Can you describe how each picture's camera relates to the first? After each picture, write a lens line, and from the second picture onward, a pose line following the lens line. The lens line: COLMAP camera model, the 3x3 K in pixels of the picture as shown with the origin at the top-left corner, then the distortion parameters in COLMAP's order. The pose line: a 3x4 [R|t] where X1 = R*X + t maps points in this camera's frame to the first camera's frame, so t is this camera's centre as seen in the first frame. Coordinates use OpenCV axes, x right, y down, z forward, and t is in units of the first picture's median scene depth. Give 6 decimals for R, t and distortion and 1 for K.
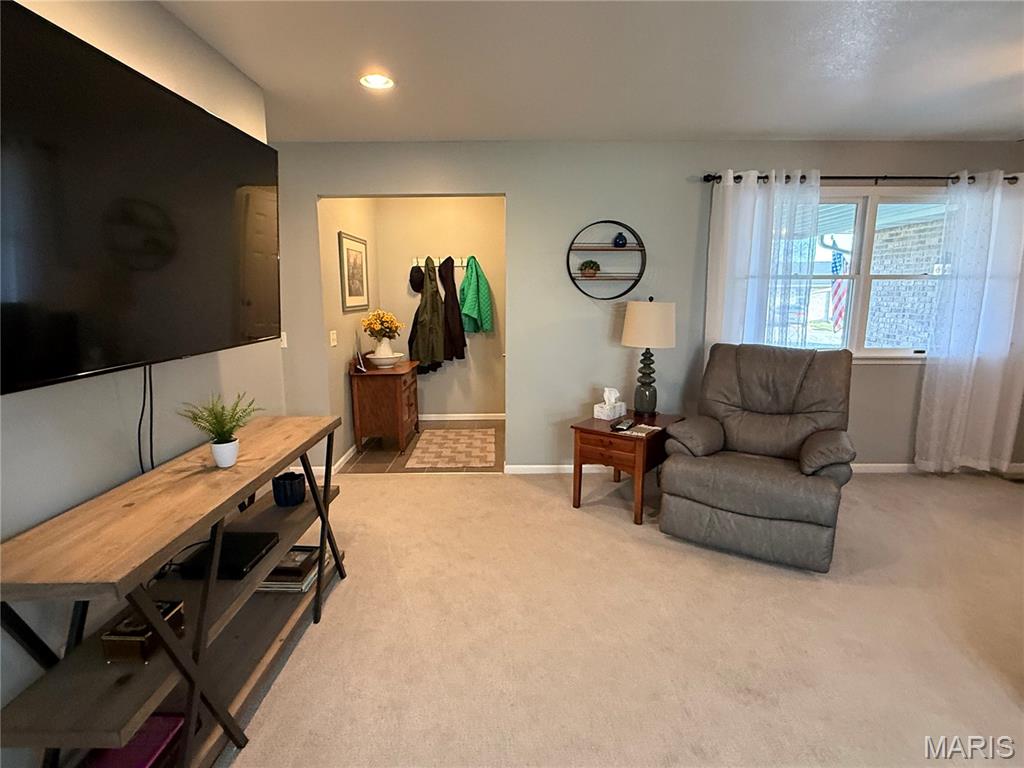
lens RADIAL K [[541.3, 0, 512.0], [0, 541.3, 384.0], [0, 0, 1]] dist [0.002020, 0.001008]
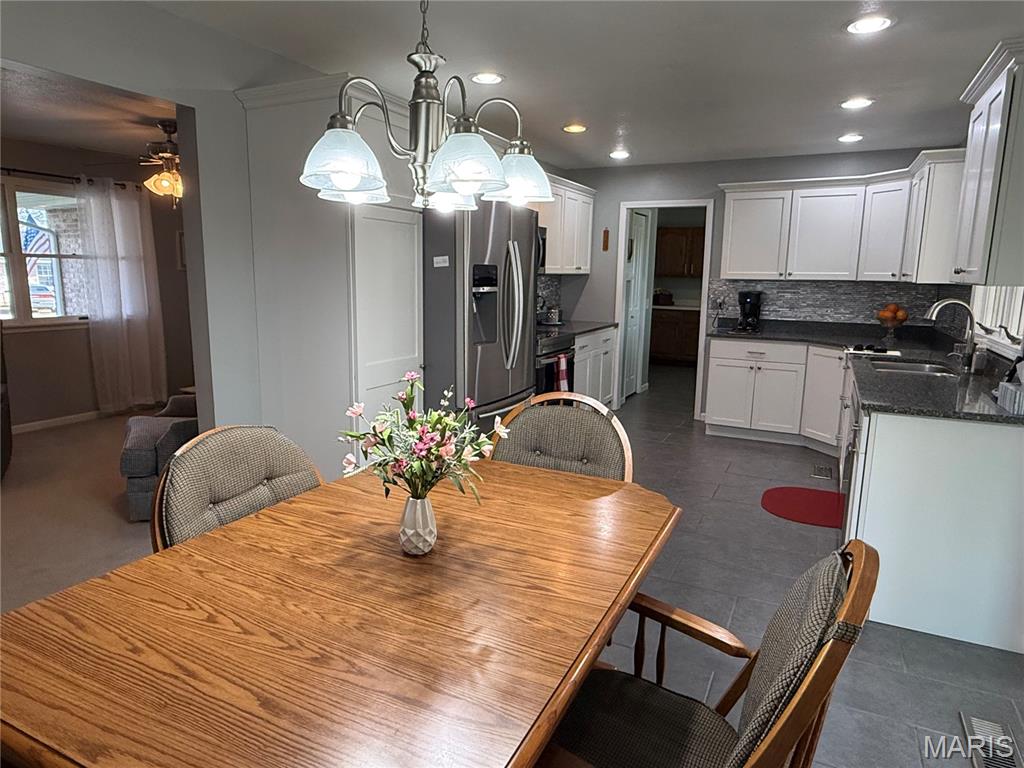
lens RADIAL K [[632.0, 0, 512.0], [0, 632.0, 384.0], [0, 0, 1]] dist [0.002325, -0.003928]
pose [[0.454104, -0.146497, 0.878822, -0.087916], [0.139643, 0.985901, 0.092191, 0.097396], [-0.879937, 0.080857, 0.468158, -0.539853]]
